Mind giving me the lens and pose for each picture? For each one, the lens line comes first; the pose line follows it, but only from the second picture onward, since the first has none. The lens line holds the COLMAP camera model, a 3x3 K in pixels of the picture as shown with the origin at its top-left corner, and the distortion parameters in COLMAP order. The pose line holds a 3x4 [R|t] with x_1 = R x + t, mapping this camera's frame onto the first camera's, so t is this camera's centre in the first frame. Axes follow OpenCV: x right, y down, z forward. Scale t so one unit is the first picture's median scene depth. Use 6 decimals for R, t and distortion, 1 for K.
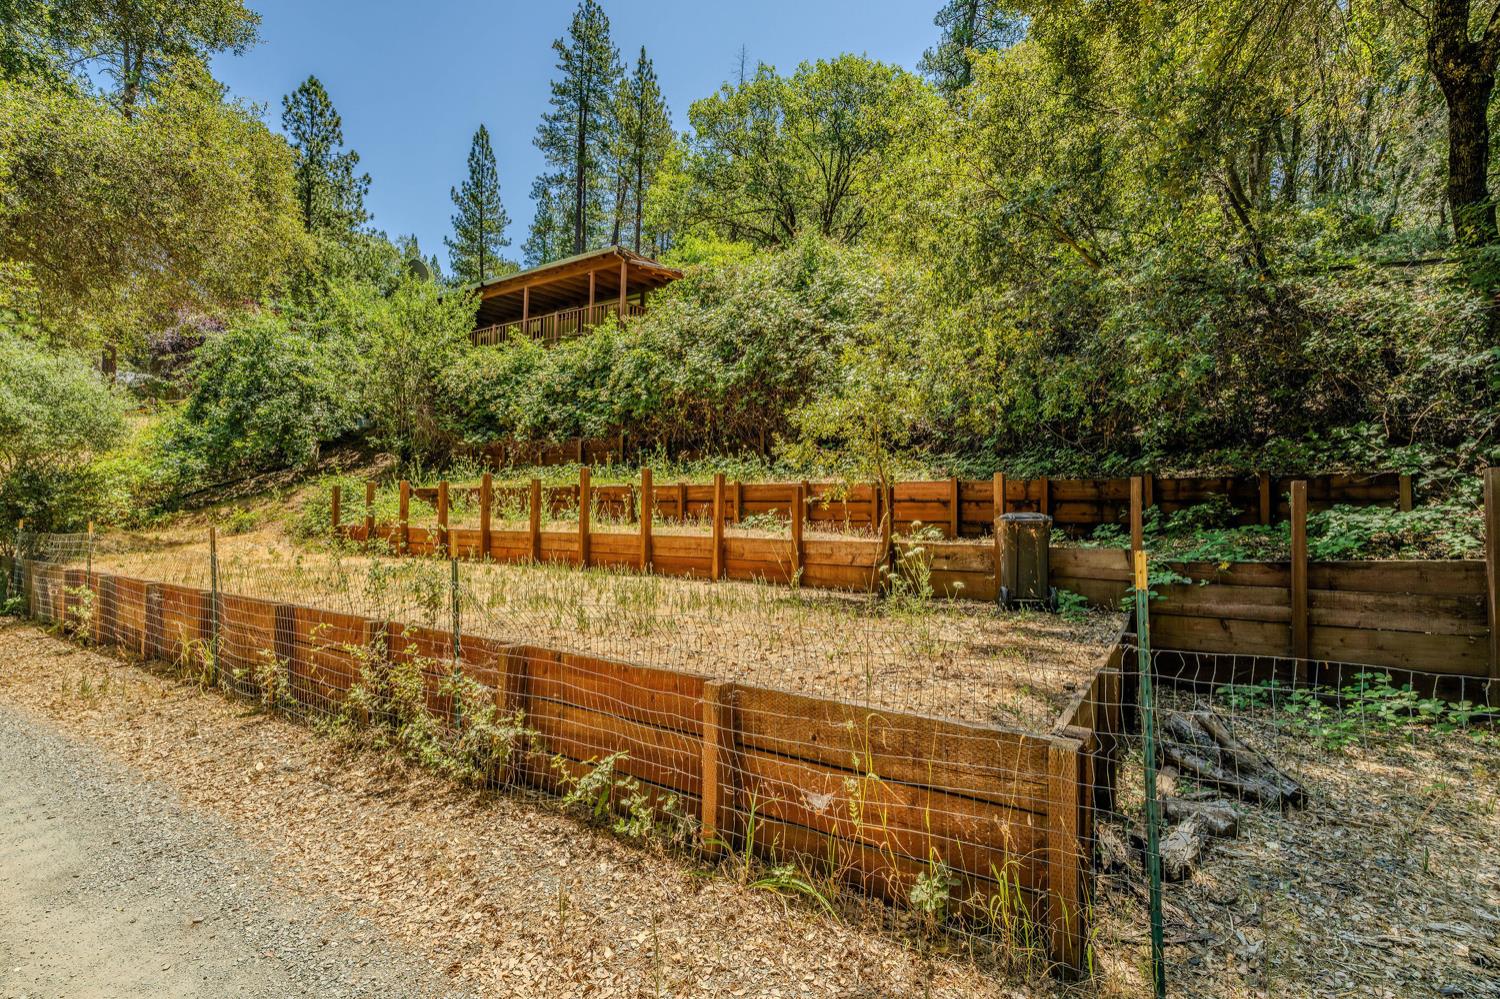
lens RADIAL K [[684.9, 0, 748.8], [0, 684.9, 500.5], [0, 0, 1]] dist [0.001521, 0.000139]
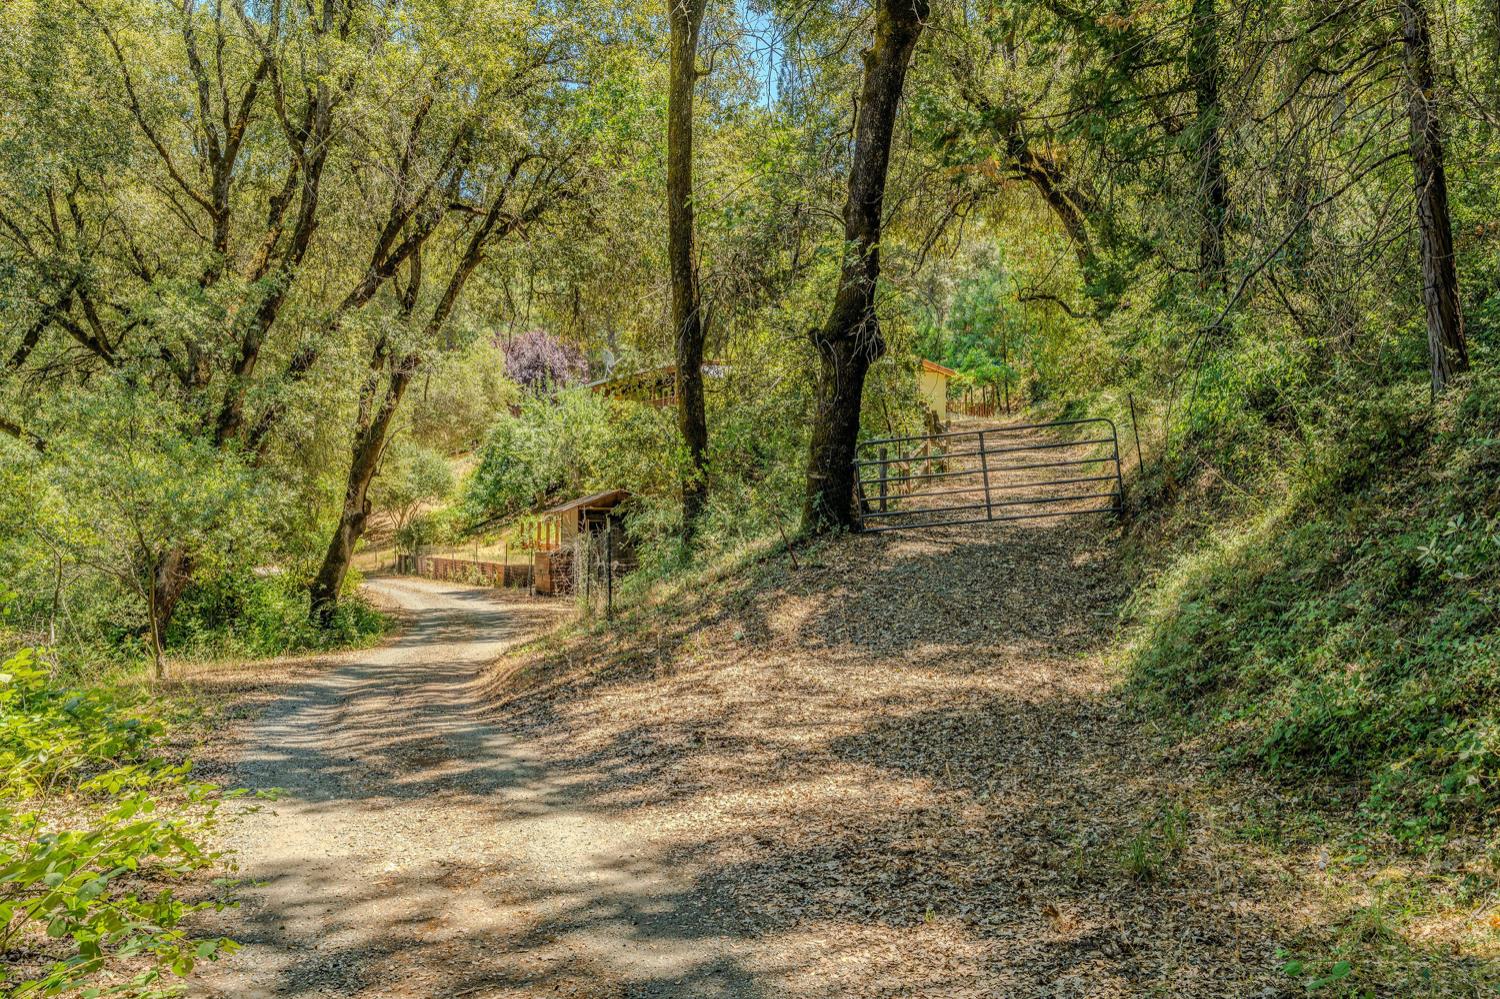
lens RADIAL K [[1510.9, 0, 750.2], [0, 1510.9, 500.9], [0, 0, 1]] dist [0.001445, 0.000000]
pose [[0.843324, 0.000237, -0.537405, 1.832906], [-0.001407, 0.999997, -0.001767, -0.067222], [0.537403, 0.002246, 0.843322, -1.861118]]
